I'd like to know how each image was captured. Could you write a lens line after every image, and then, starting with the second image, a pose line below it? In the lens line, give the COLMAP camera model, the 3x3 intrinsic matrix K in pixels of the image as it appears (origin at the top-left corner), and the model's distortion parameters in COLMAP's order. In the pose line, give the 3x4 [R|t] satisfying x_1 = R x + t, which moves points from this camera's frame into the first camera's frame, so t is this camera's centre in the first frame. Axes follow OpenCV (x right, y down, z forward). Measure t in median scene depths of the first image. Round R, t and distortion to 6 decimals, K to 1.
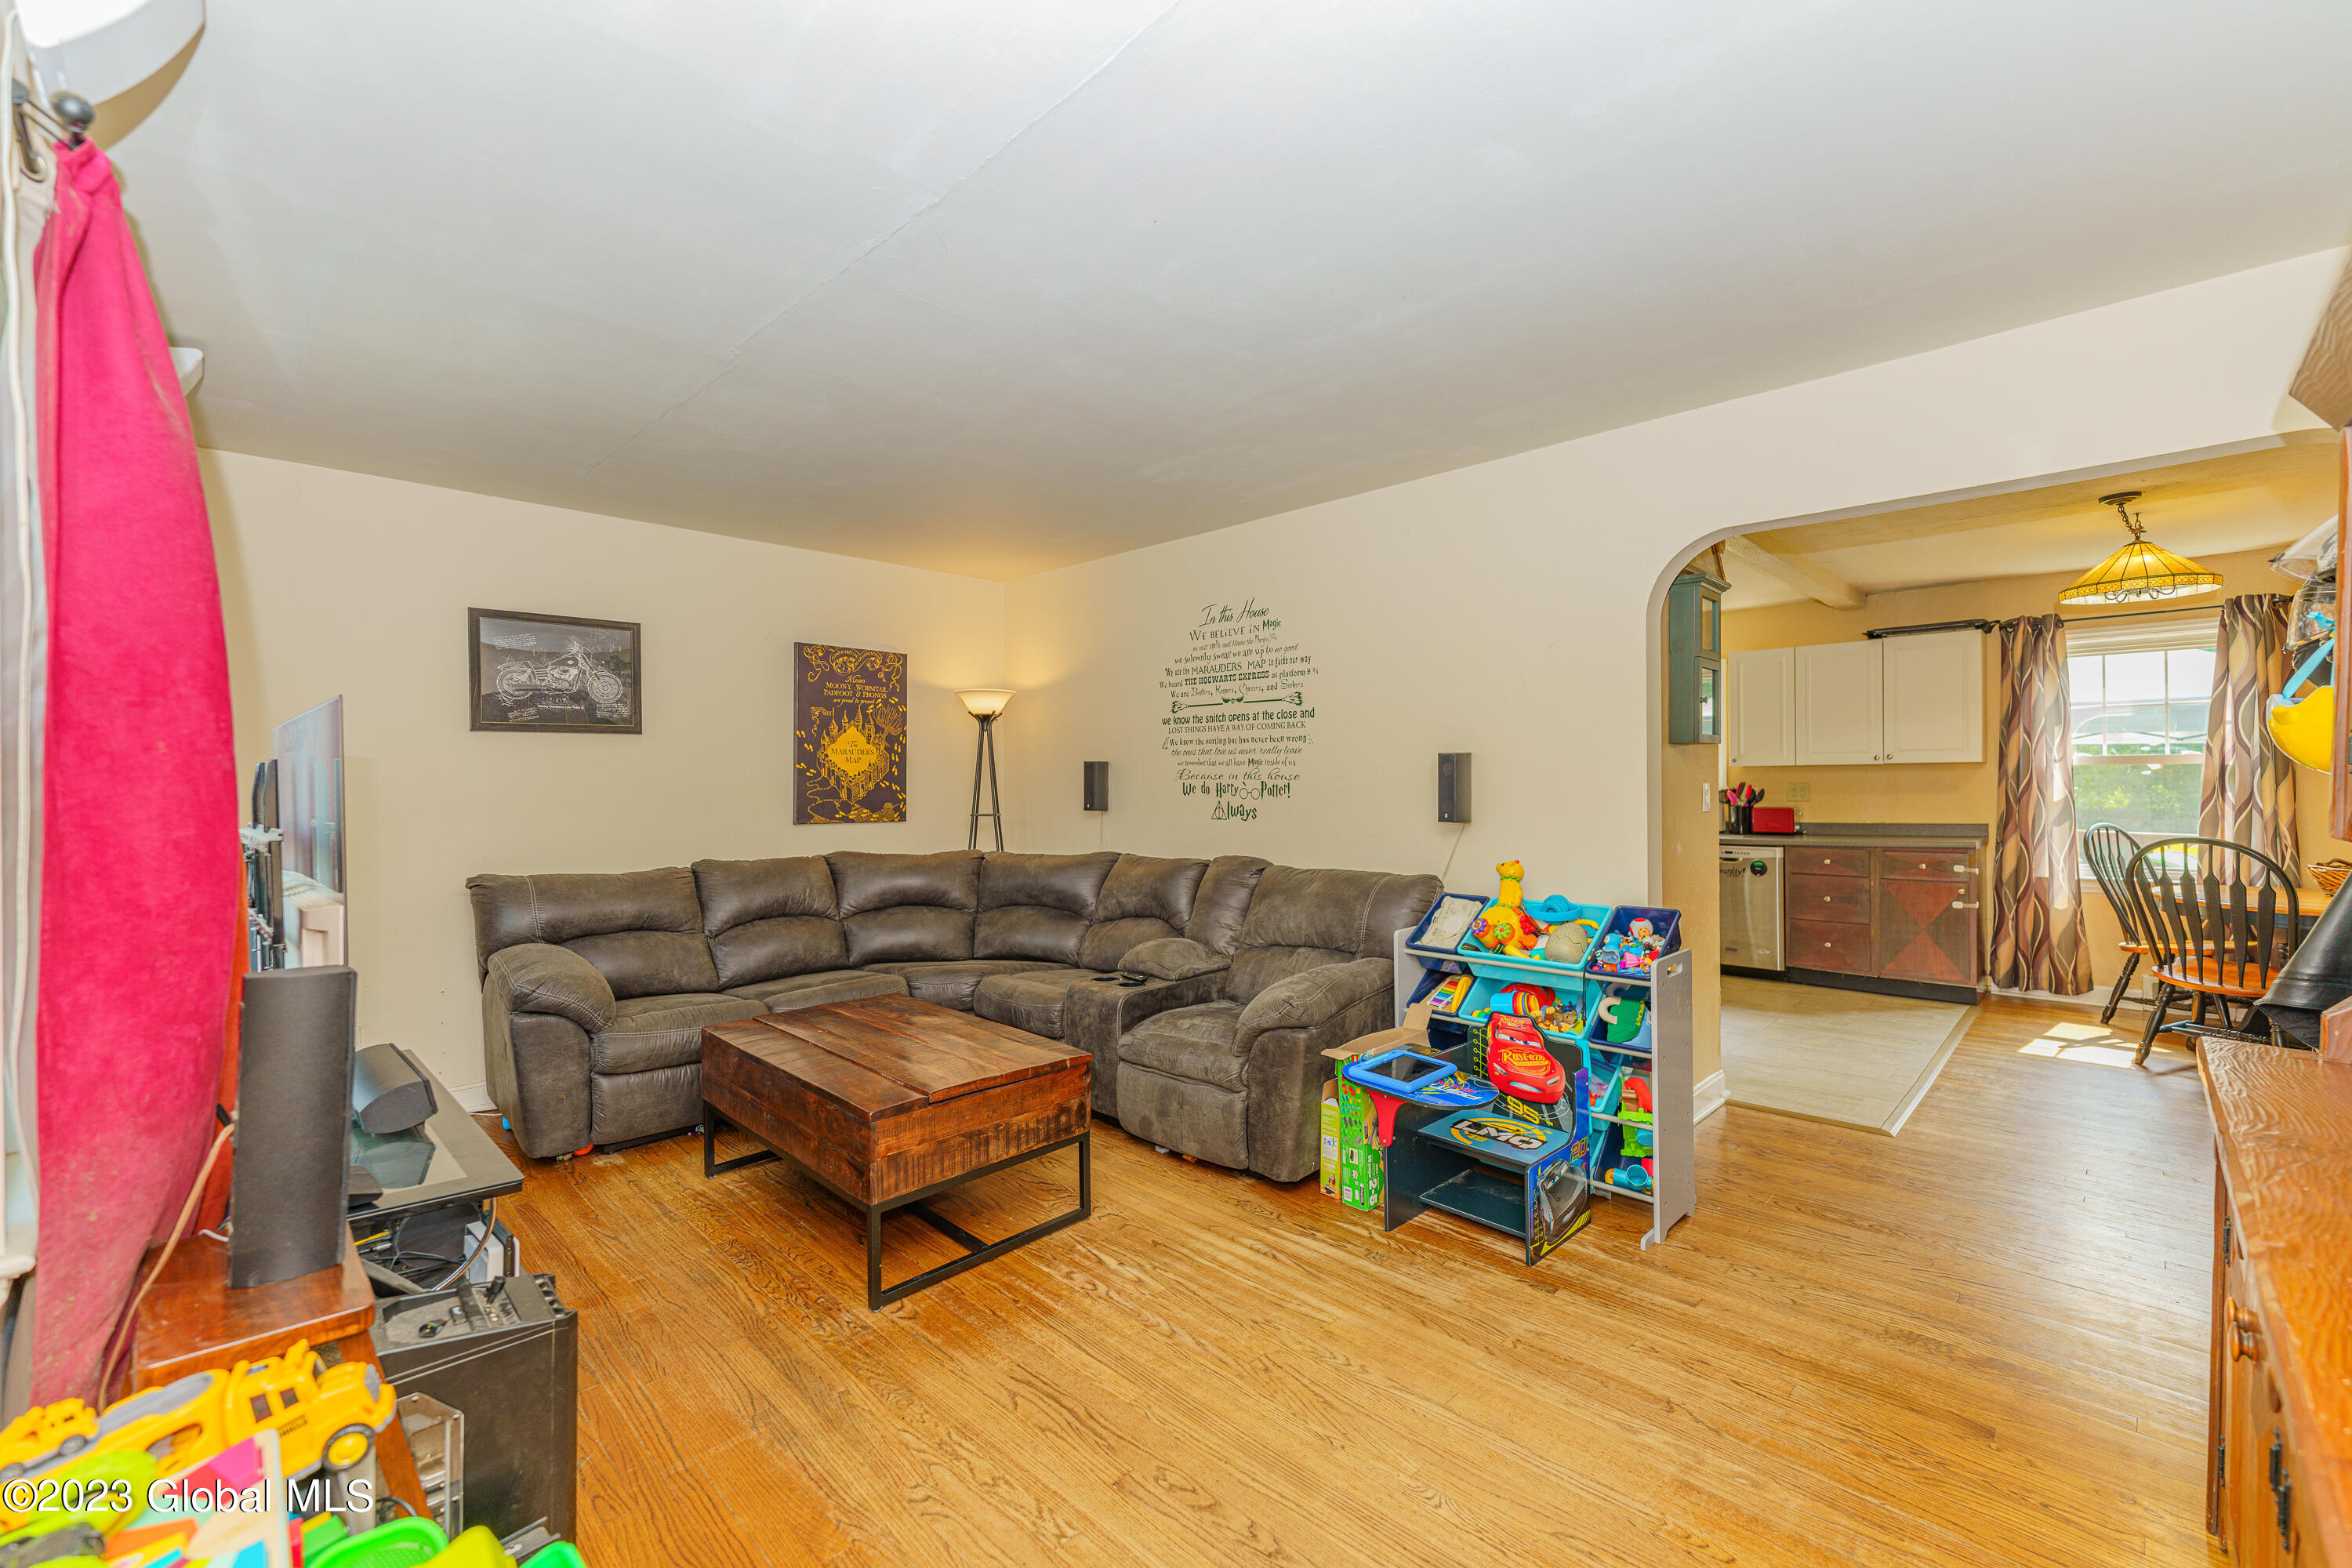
lens RADIAL K [[957.0, 0, 1194.1], [0, 957.0, 780.7], [0, 0, 1]] dist [0.000359, -0.000086]
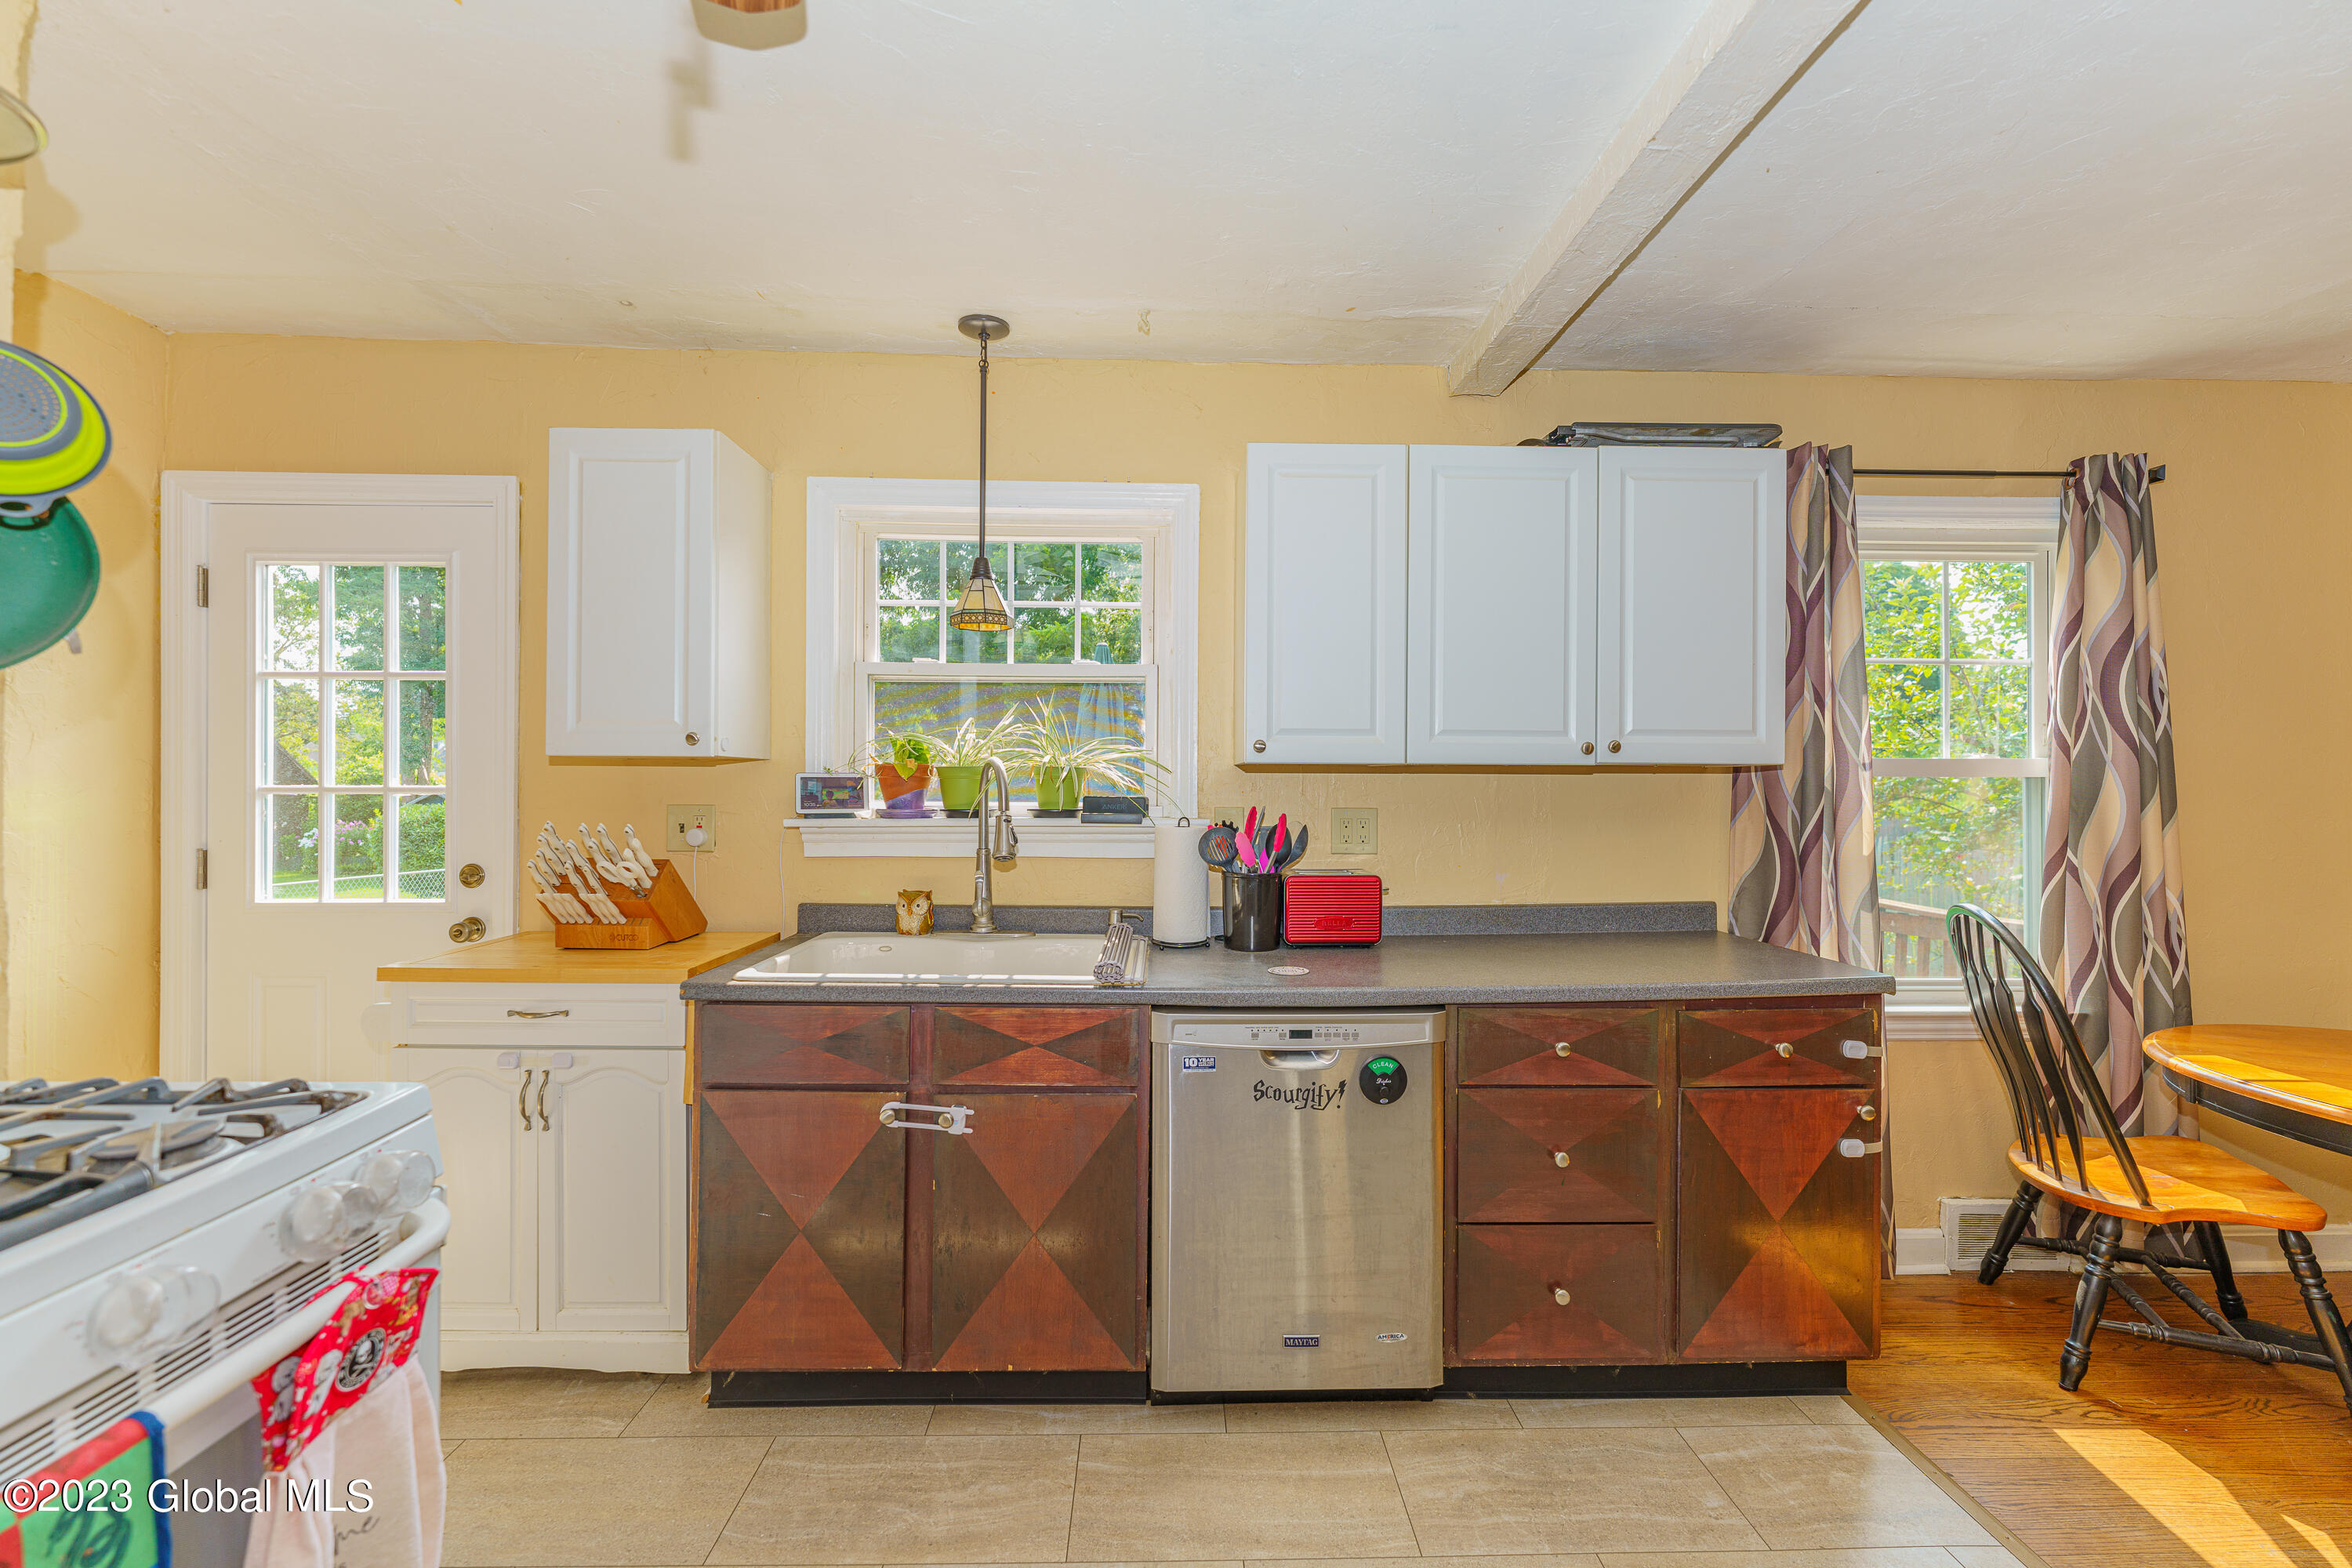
lens RADIAL K [[957.0, 0, 1174.9], [0, 957.0, 776.4], [0, 0, 1]] dist [0.000359, -0.000086]
pose [[0.698548, 0.013697, 0.715432, 0.396486], [-0.010520, 0.999905, -0.008872, -0.009162], [-0.715486, -0.001329, 0.698626, 1.058052]]
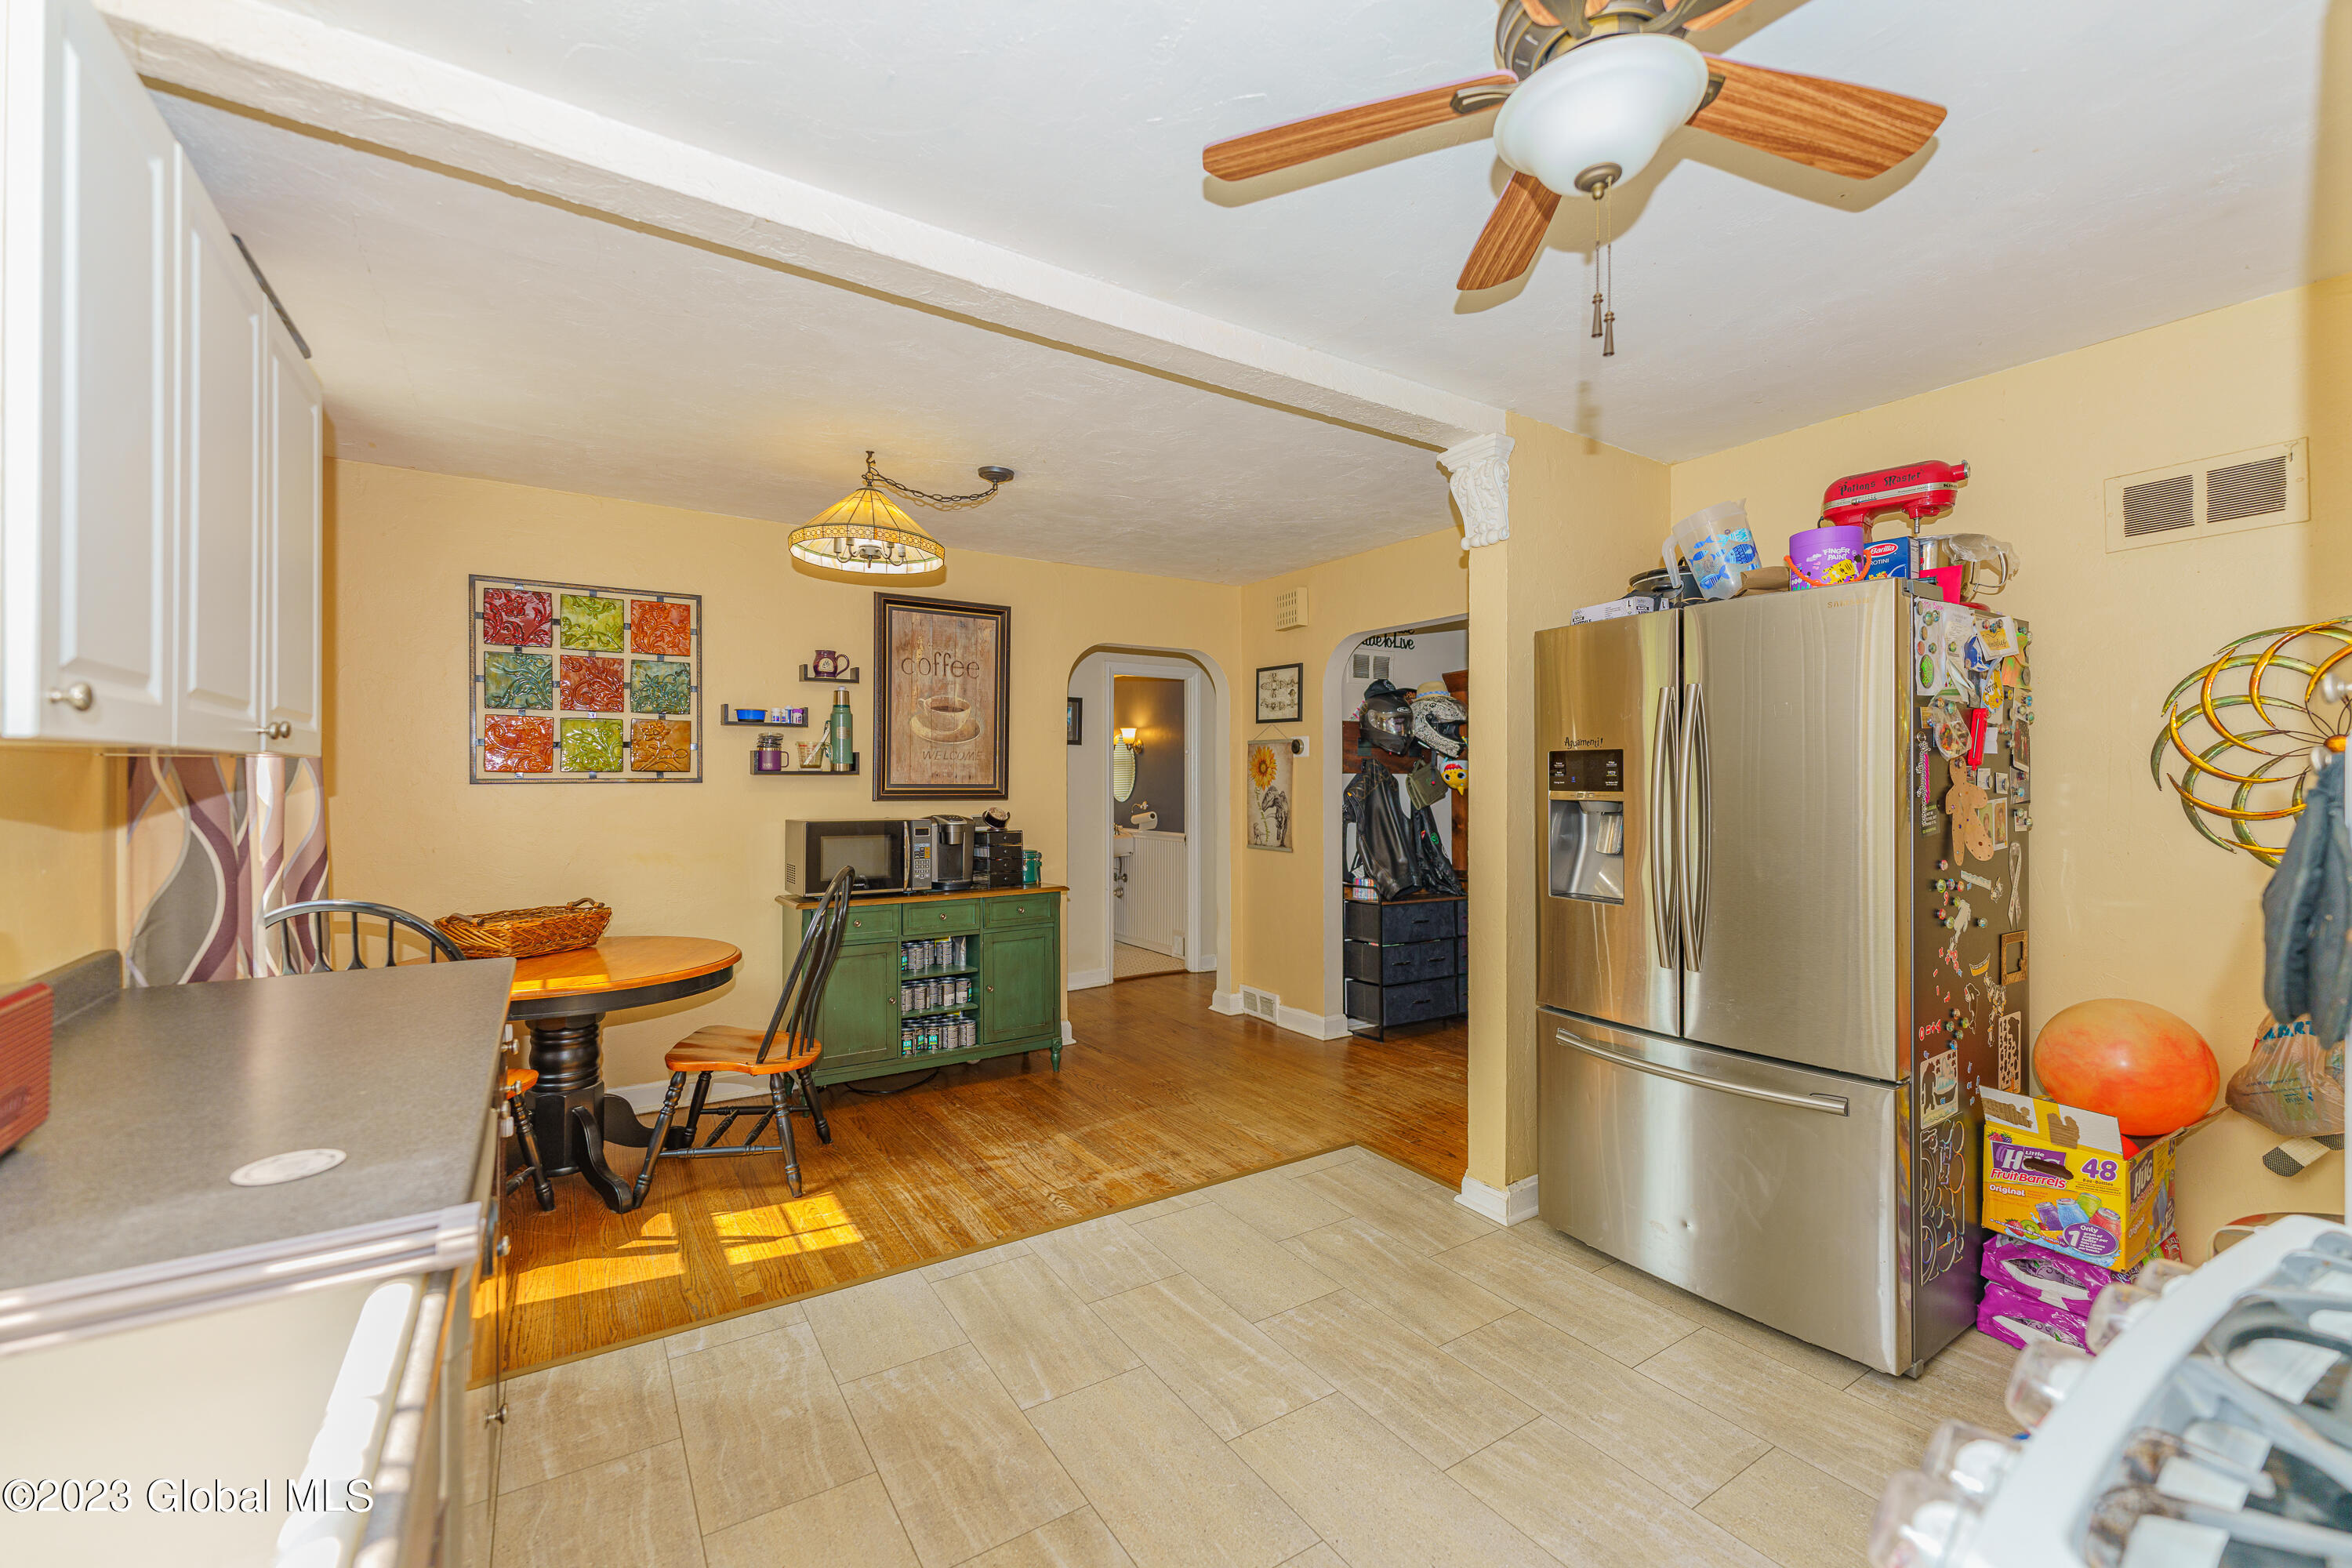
lens RADIAL K [[957.0, 0, 1168.4], [0, 957.0, 783.0], [0, 0, 1]] dist [0.000359, -0.000086]
pose [[-0.974369, 0.001981, 0.224945, 0.510566], [0.002129, 0.999998, 0.000416, -0.011508], [-0.224944, 0.000884, -0.974371, 1.504232]]
